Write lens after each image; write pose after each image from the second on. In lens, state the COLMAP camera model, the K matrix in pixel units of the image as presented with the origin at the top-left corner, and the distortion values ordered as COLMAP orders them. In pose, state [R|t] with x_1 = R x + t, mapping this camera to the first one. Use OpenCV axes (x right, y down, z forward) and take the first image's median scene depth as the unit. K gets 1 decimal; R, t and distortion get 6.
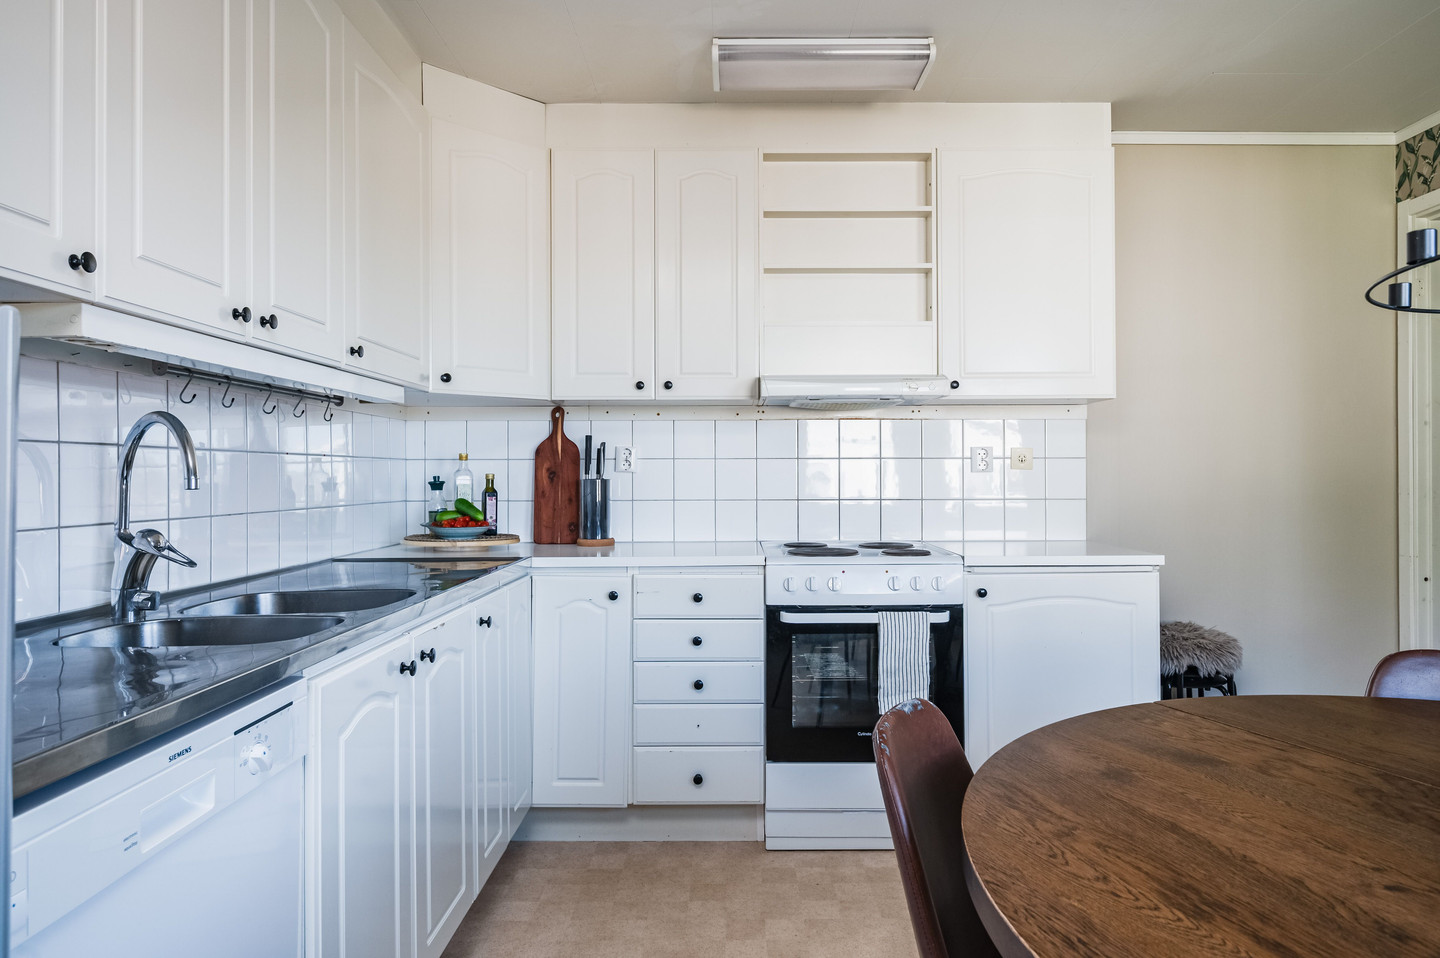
lens RADIAL K [[883.9, 0, 745.3], [0, 883.9, 473.1], [0, 0, 1]] dist [-0.002551, 0.000784]
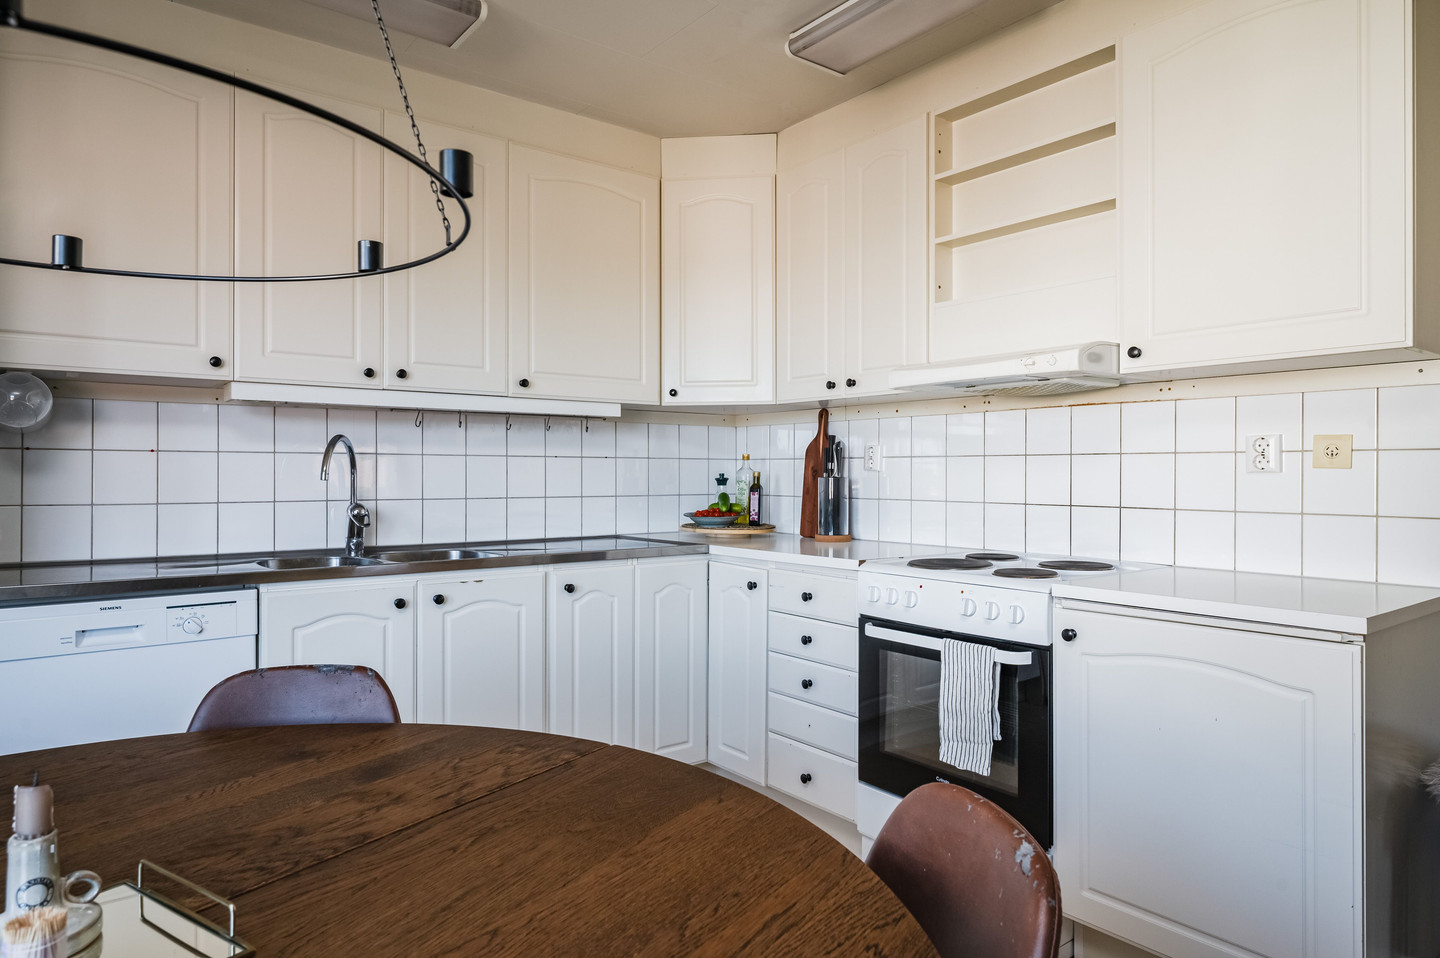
lens RADIAL K [[883.9, 0, 745.3], [0, 883.9, 473.1], [0, 0, 1]] dist [-0.002551, 0.000784]
pose [[0.615986, 0.005434, -0.787738, 0.686182], [-0.002418, 0.999985, 0.005007, -0.003486], [0.787753, -0.001179, 0.615990, 0.328559]]
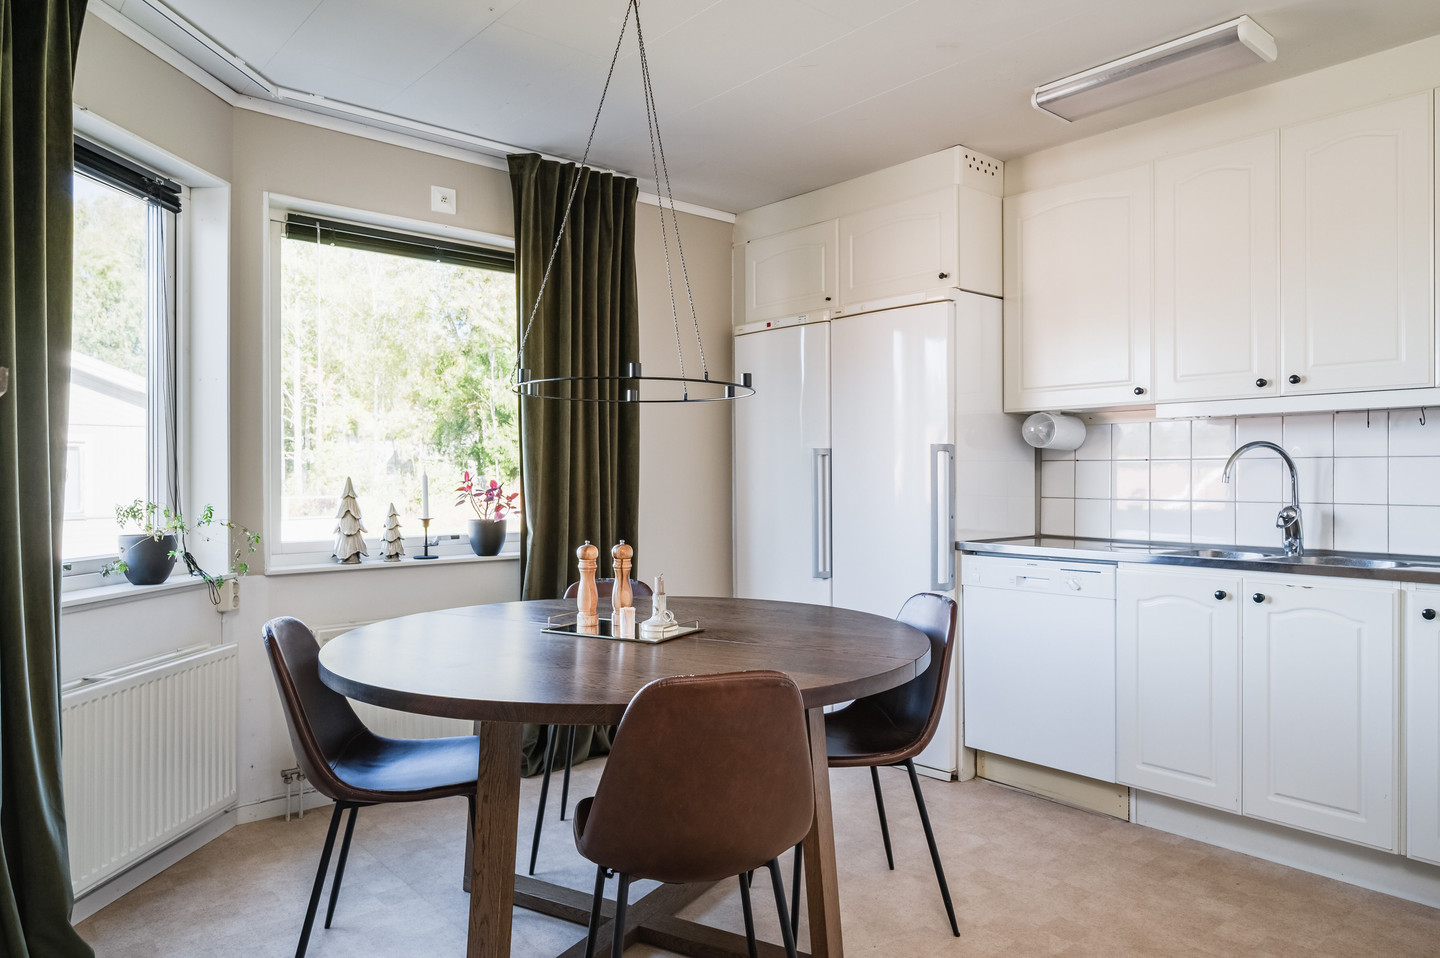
lens RADIAL K [[941.6, 0, 733.4], [0, 941.6, 473.3], [0, 0, 1]] dist [-0.002369, 0.000527]
pose [[-0.760187, 0.001598, -0.649703, 0.857575], [0.004316, 0.999987, -0.002590, -0.001181], [0.649691, -0.004773, -0.760184, 1.043287]]
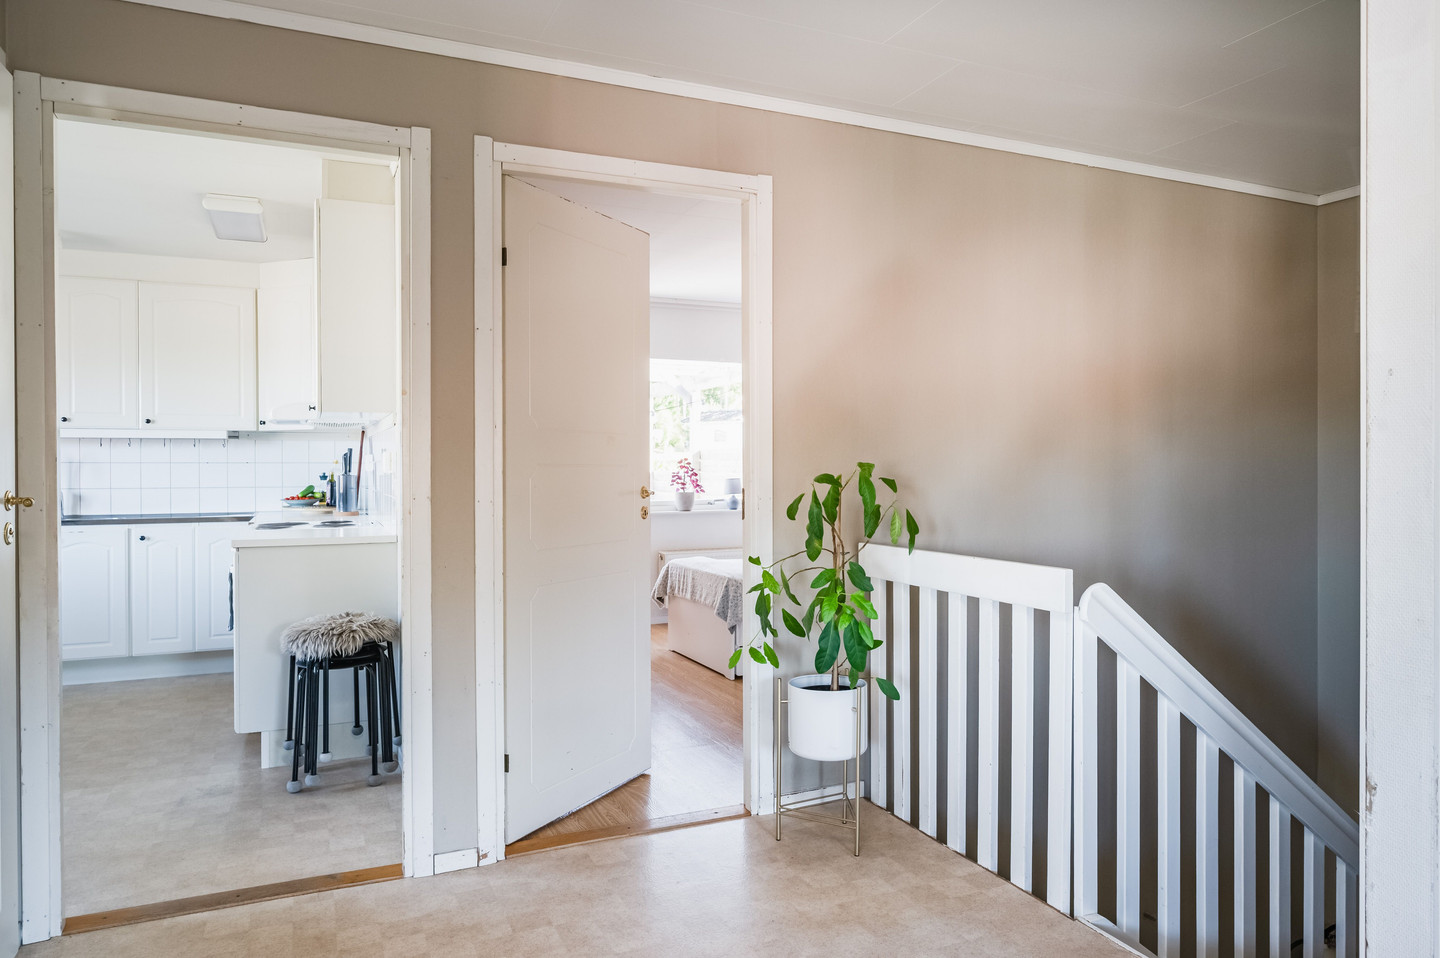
lens RADIAL K [[941.6, 0, 733.4], [0, 941.6, 473.3], [0, 0, 1]] dist [-0.002369, 0.000527]
pose [[0.406371, 0.008566, -0.913668, 1.999765], [0.002916, 0.999939, 0.010672, -0.014836], [0.913704, -0.007000, 0.406321, 1.112479]]
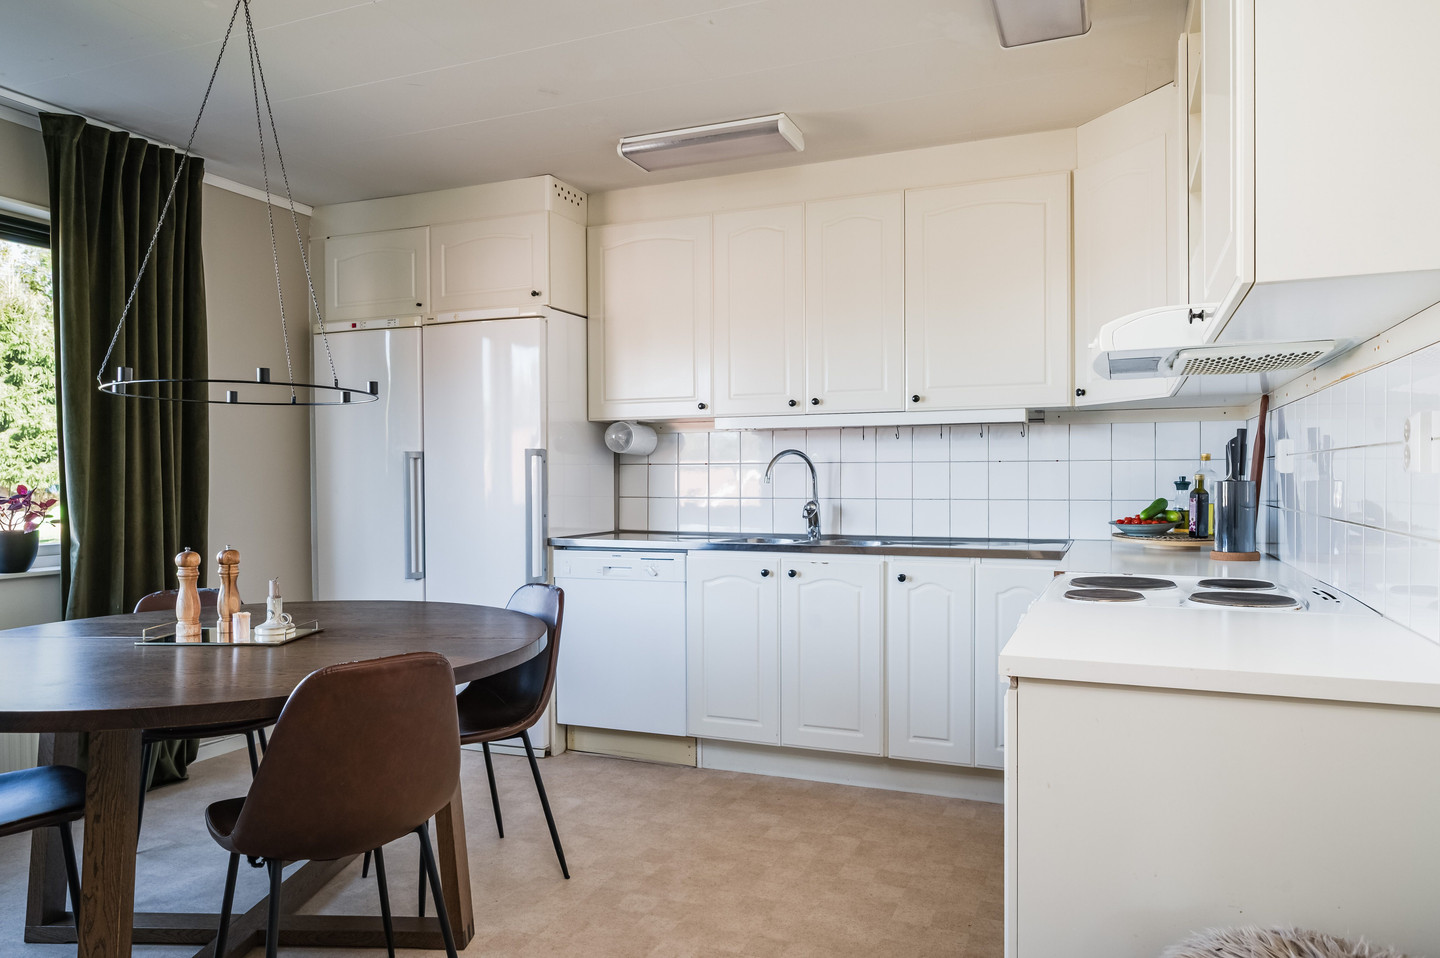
lens RADIAL K [[947.4, 0, 737.2], [0, 947.4, 486.4], [0, 0, 1]] dist [-0.001925, -0.000996]
pose [[-0.385158, 0.013953, -0.922745, 0.992056], [0.007454, 0.999900, 0.012008, -0.002231], [0.922821, -0.002253, -0.385224, 1.069760]]
